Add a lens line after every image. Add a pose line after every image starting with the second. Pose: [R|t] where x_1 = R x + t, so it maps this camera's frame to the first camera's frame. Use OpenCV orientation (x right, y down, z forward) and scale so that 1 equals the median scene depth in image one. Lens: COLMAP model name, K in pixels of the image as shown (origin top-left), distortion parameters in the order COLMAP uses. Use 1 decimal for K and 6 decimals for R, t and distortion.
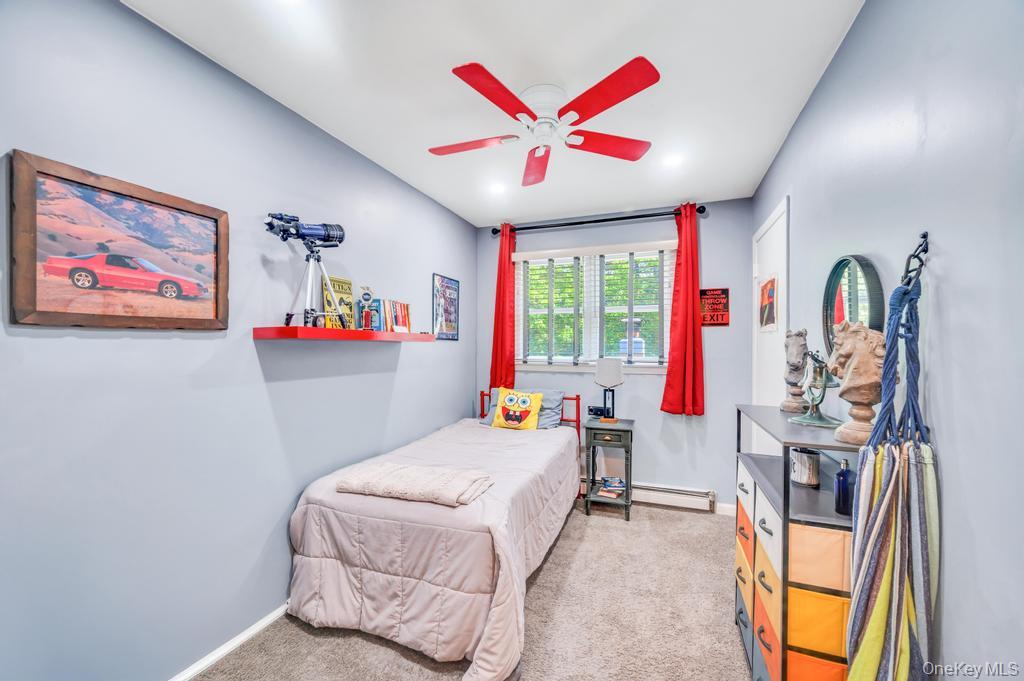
lens RADIAL K [[404.8, 0, 514.8], [0, 404.8, 344.5], [0, 0, 1]] dist [-0.006978, 0.000067]
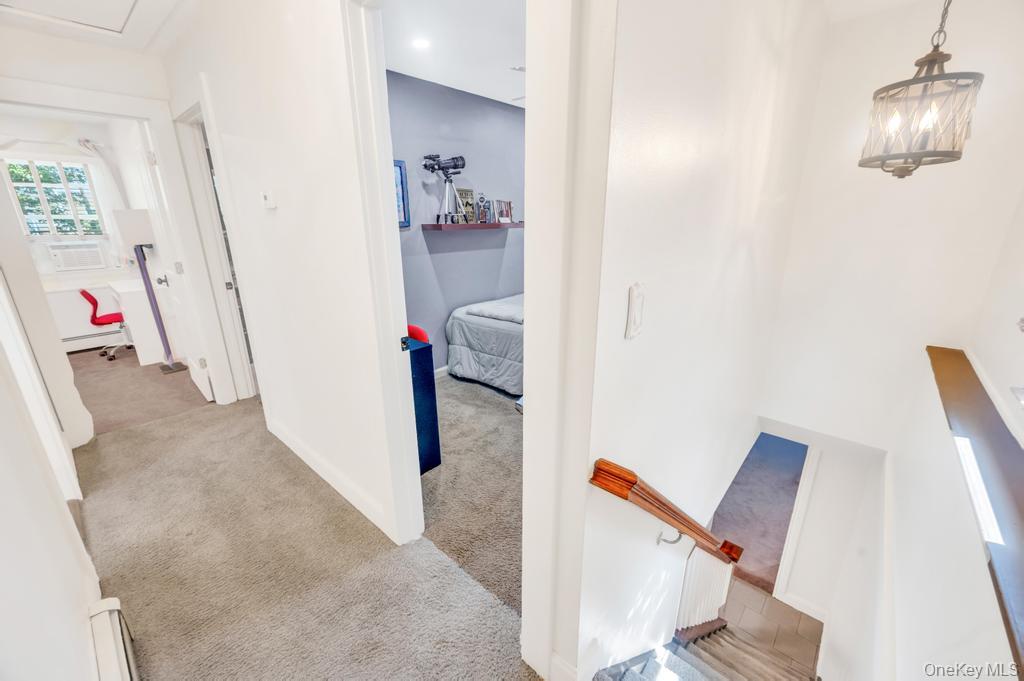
lens RADIAL K [[404.8, 0, 510.3], [0, 404.8, 343.4], [0, 0, 1]] dist [-0.006978, 0.000067]
pose [[0.932190, 0.095836, -0.349052, 0.436211], [0.013702, 0.954279, 0.298602, -0.067104], [0.361710, -0.283136, 0.888257, -0.663555]]
